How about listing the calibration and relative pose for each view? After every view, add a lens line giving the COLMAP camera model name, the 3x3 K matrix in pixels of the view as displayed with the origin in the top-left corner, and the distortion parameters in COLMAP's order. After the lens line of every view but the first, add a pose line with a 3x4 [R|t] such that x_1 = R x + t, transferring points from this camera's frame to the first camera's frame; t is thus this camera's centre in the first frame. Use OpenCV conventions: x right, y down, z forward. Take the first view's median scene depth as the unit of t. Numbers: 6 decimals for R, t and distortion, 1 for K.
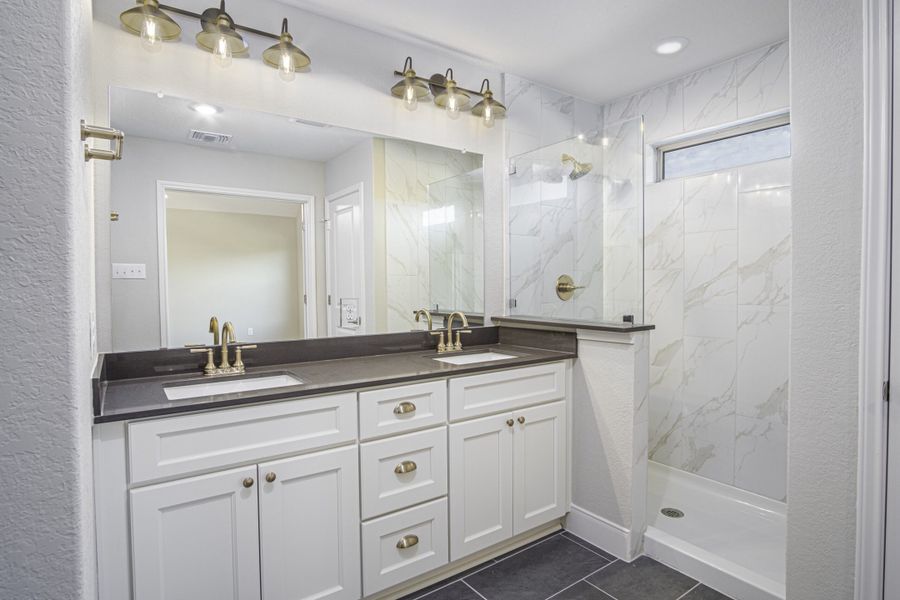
lens RADIAL K [[480.6, 0, 450.9], [0, 480.6, 297.6], [0, 0, 1]] dist [-0.005923, 0.000801]
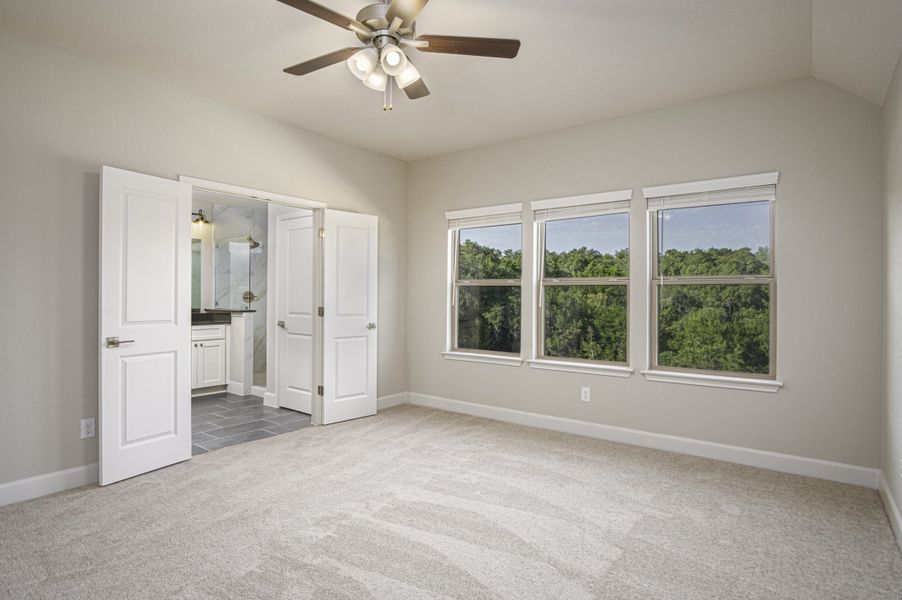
lens RADIAL K [[481.7, 0, 451.9], [0, 481.7, 297.6], [0, 0, 1]] dist [-0.005923, 0.000801]
pose [[0.952307, 0.014519, 0.304797, 0.655973], [-0.006614, 0.999615, -0.026953, 0.053363], [-0.305071, 0.023651, 0.952036, -1.998695]]
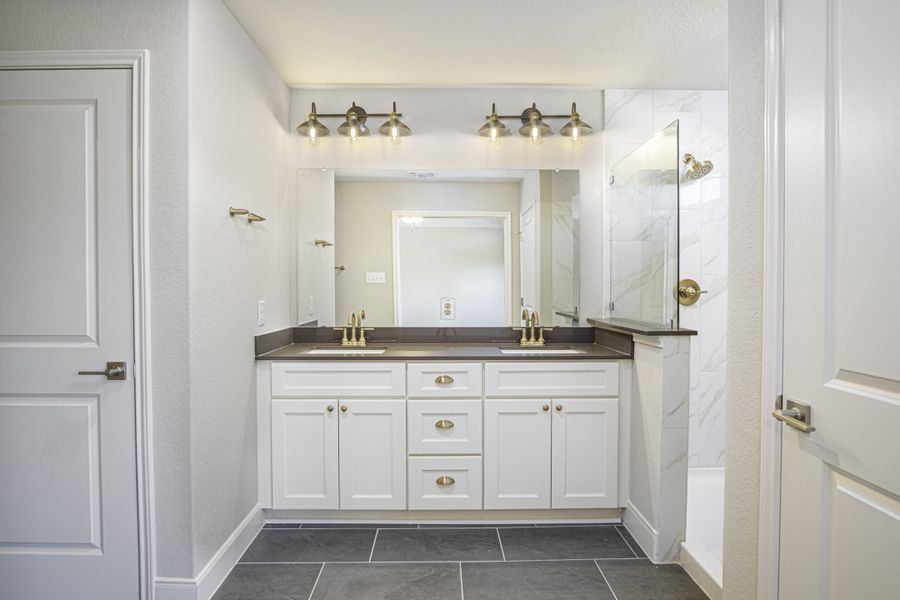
lens RADIAL K [[471.6, 0, 450.0], [0, 471.6, 300.0], [0, 0, 1]] dist [0.004049, 0.000371]
pose [[0.825099, 0.018855, -0.564674, 0.554677], [-0.019819, 0.999794, 0.004425, 0.000616], [0.564641, 0.007540, 0.825302, -0.067165]]
